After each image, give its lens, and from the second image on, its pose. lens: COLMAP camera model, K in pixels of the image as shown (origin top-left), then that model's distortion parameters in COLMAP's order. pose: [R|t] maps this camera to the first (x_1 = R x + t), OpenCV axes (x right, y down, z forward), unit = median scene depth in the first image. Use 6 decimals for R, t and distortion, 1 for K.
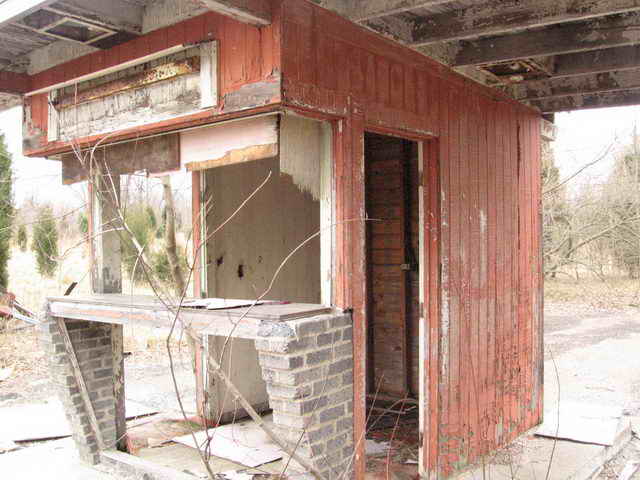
lens RADIAL K [[660.7, 0, 317.4], [0, 660.7, 237.9], [0, 0, 1]] dist [-0.101349, 0.000000]
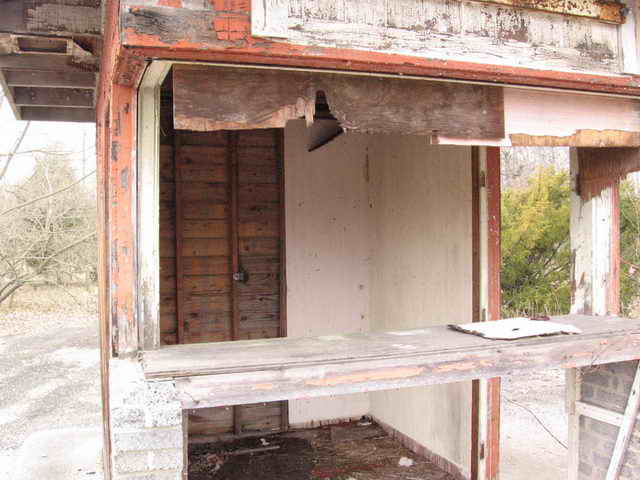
lens RADIAL K [[660.7, 0, 319.8], [0, 660.7, 241.0], [0, 0, 1]] dist [-0.101349, 0.000000]
pose [[0.524770, 0.001779, 0.851242, -0.917954], [0.003498, 0.999985, -0.004246, 0.003790], [-0.851237, 0.005206, 0.524756, 0.822170]]
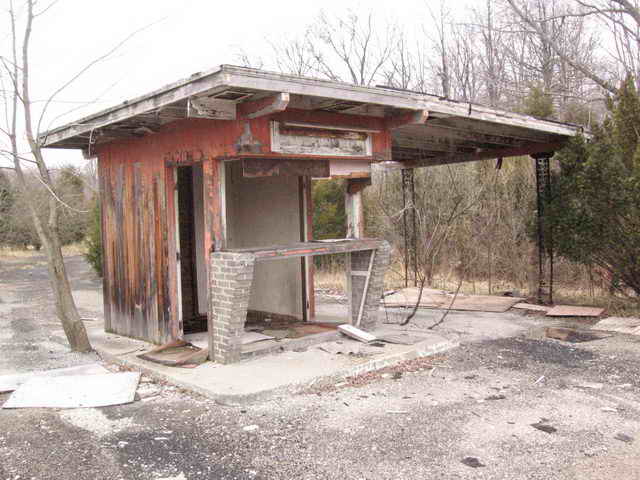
lens RADIAL K [[660.7, 0, 319.4], [0, 660.7, 239.6], [0, 0, 1]] dist [-0.101349, 0.000000]
pose [[0.142825, -0.031709, 0.989240, -2.363220], [0.030010, 0.999166, 0.027694, 0.035796], [-0.989293, 0.025731, 0.143658, 0.750243]]
